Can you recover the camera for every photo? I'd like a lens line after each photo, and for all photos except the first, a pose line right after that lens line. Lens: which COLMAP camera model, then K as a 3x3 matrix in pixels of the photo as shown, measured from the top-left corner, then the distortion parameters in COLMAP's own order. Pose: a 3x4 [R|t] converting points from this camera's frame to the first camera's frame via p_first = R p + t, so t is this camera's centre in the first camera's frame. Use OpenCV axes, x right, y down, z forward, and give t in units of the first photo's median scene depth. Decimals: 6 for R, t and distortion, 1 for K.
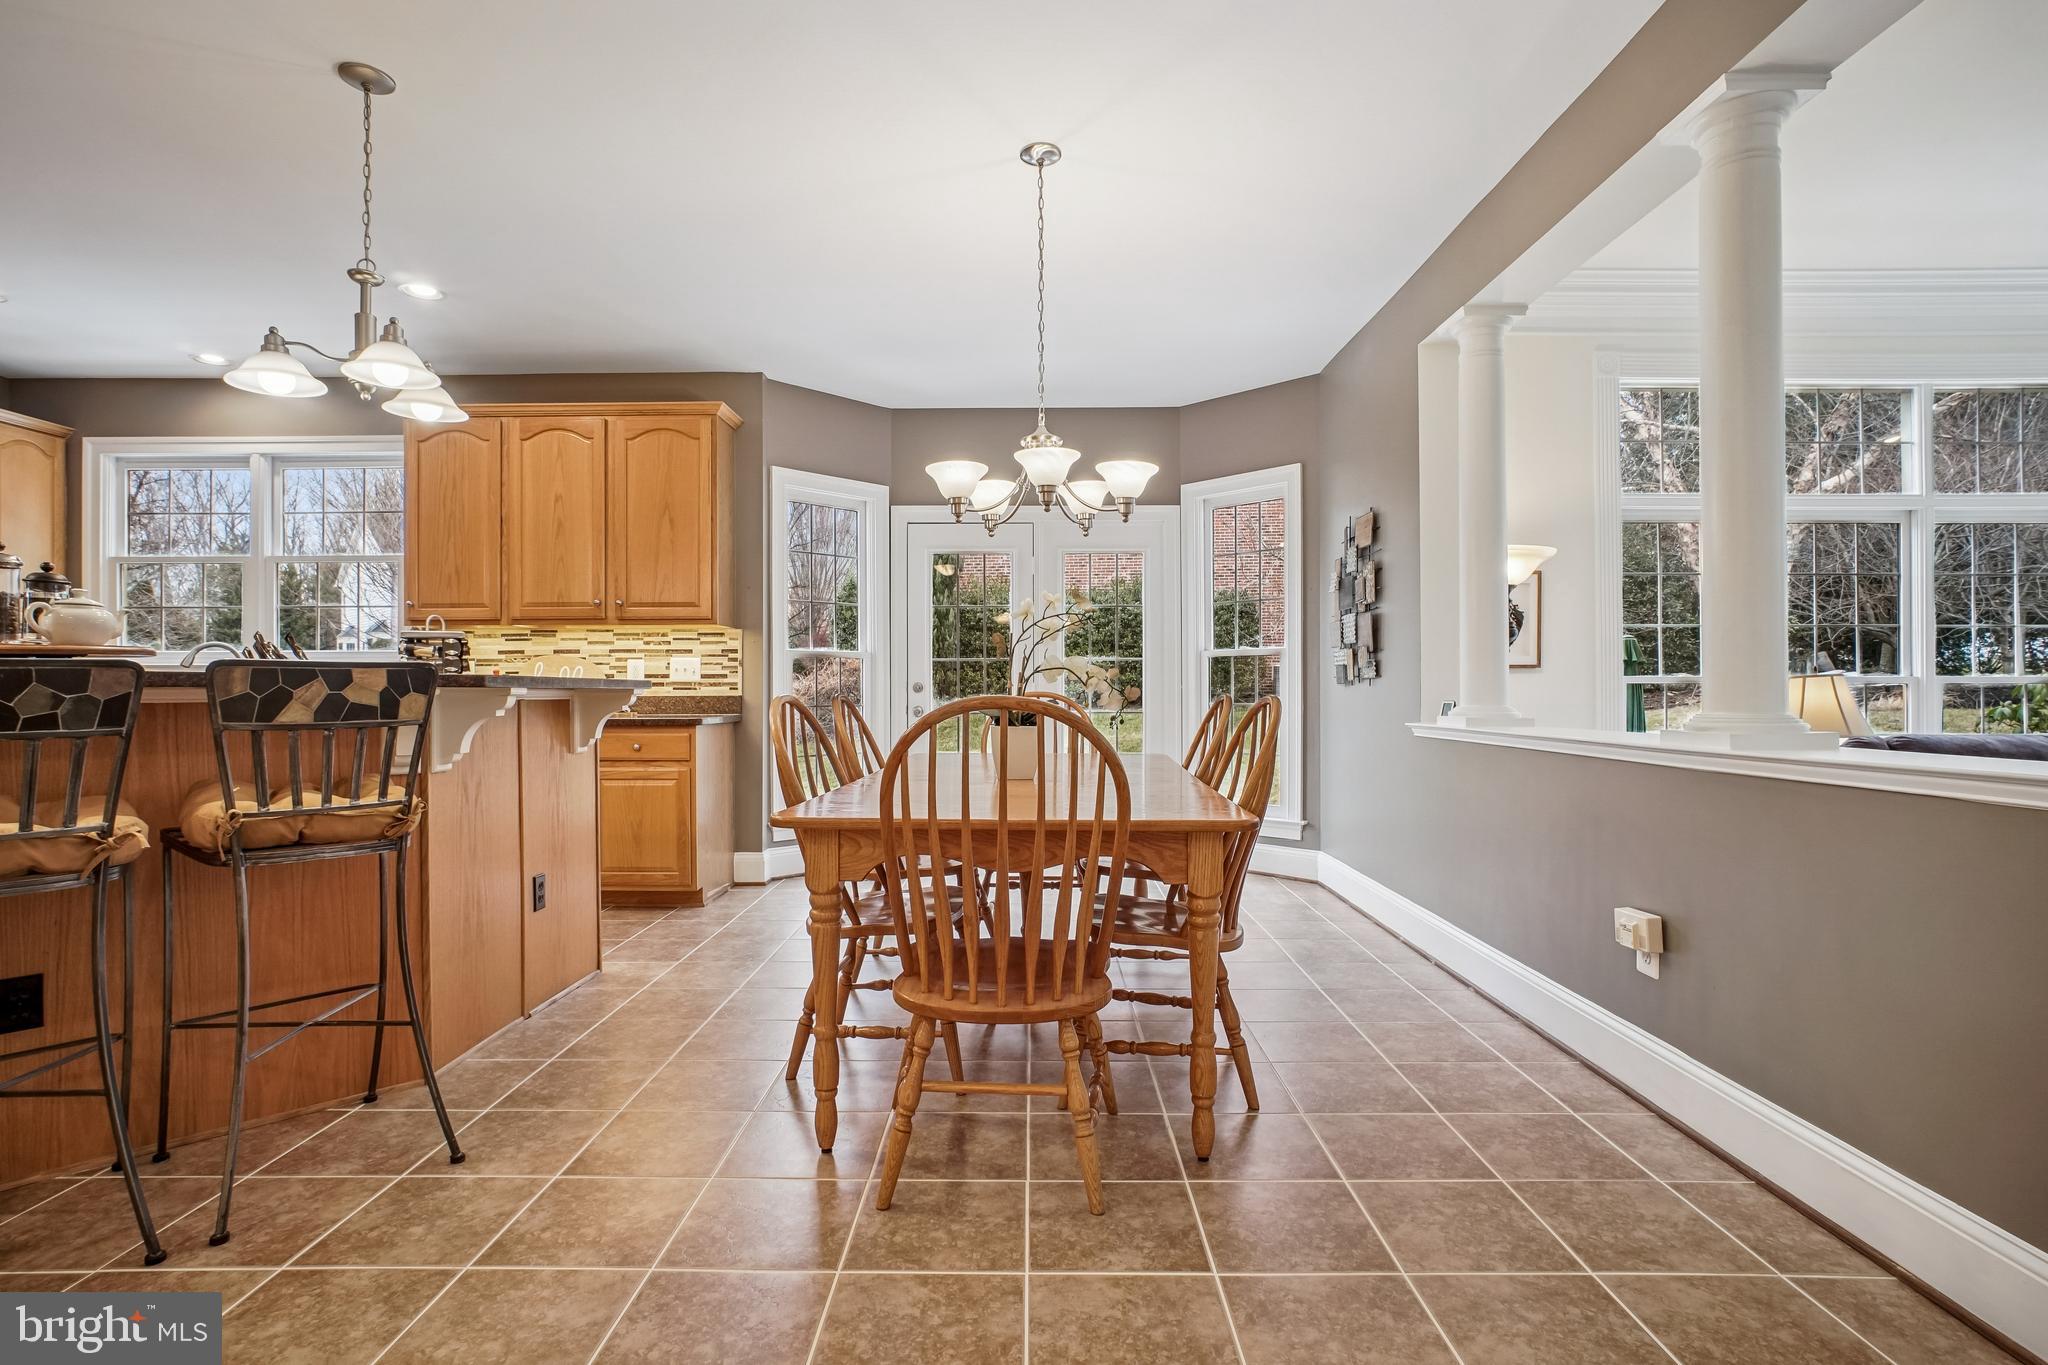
lens RADIAL K [[993.5, 0, 1030.9], [0, 993.5, 689.7], [0, 0, 1]] dist [-0.045724, 0.023406]
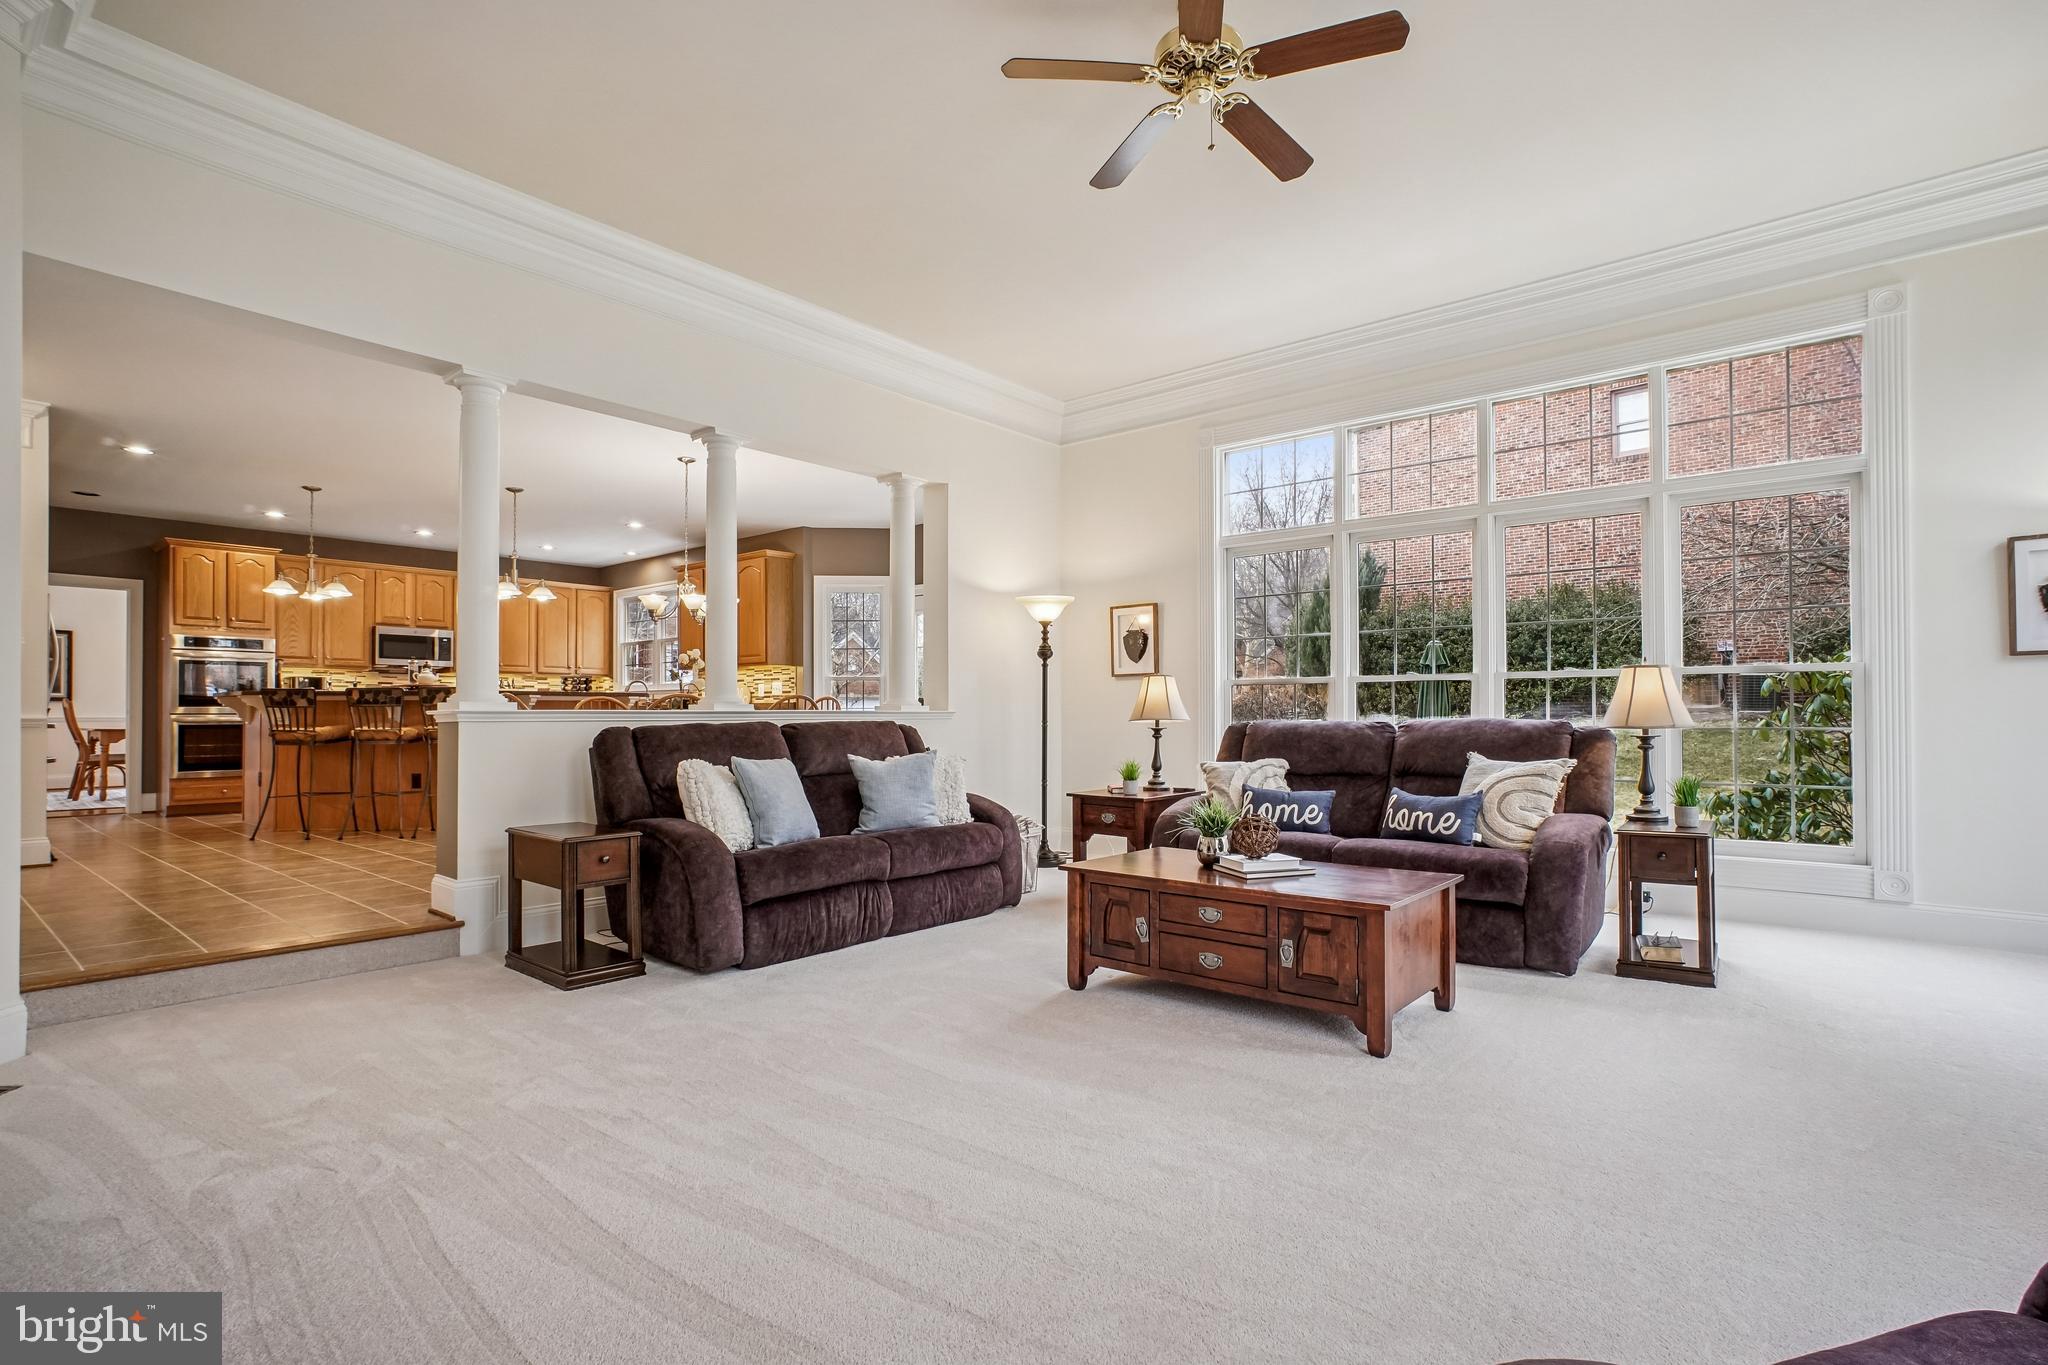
lens RADIAL K [[978.0, 0, 992.1], [0, 978.0, 706.2], [0, 0, 1]] dist [-0.002114, -0.000139]
pose [[0.755960, -0.007017, -0.654580, 2.196580], [0.003668, 0.999972, -0.006483, 0.049840], [0.654607, 0.002500, 0.755965, -0.274905]]
